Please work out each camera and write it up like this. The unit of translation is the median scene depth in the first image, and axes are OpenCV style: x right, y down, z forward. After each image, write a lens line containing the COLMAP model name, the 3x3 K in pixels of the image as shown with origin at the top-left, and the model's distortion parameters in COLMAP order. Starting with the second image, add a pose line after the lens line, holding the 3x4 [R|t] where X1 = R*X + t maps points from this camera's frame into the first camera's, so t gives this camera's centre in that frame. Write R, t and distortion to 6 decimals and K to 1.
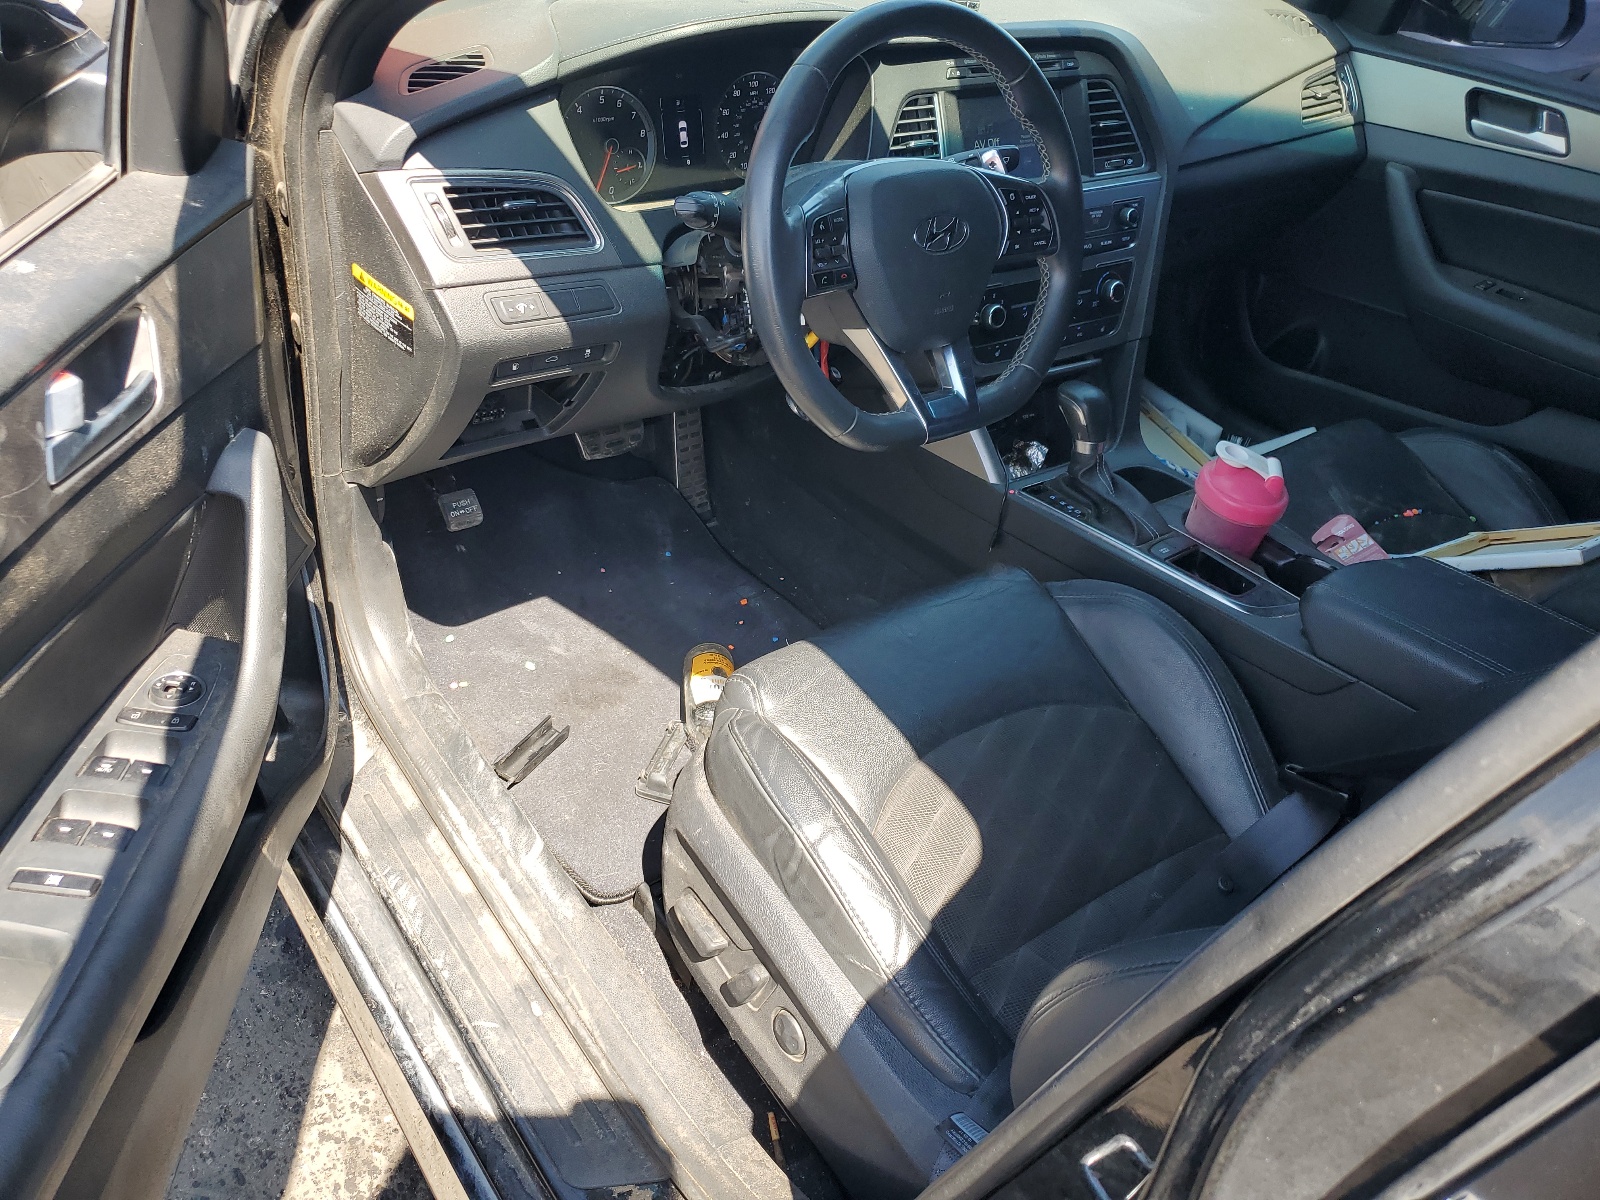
lens RADIAL K [[1288.7, 0, 801.9], [0, 1288.7, 601.4], [0, 0, 1]] dist [0.023966, -0.007340]
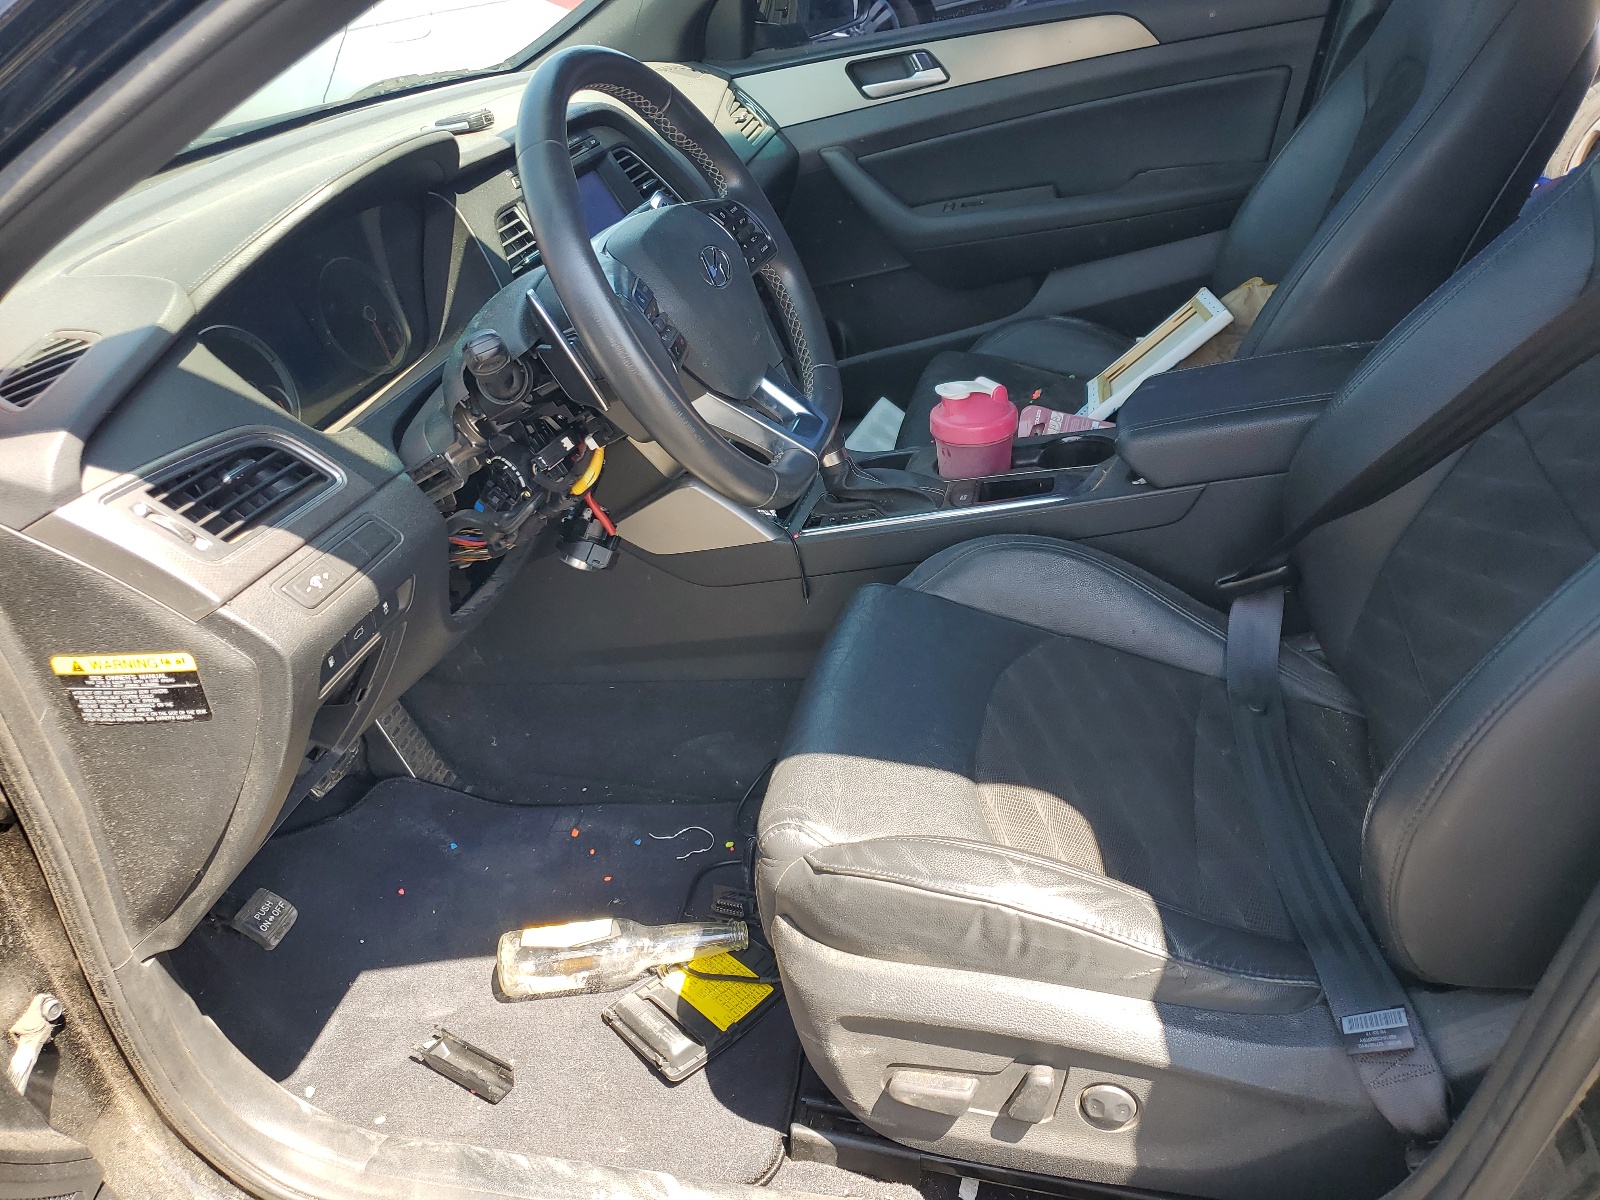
lens RADIAL K [[1288.7, 0, 799.6], [0, 1288.7, 599.0], [0, 0, 1]] dist [0.023966, -0.007340]
pose [[0.725171, -0.508359, 0.464433, -0.360964], [0.576572, 0.817024, -0.005968, -0.049051], [-0.376419, 0.272106, 0.885588, 0.213966]]
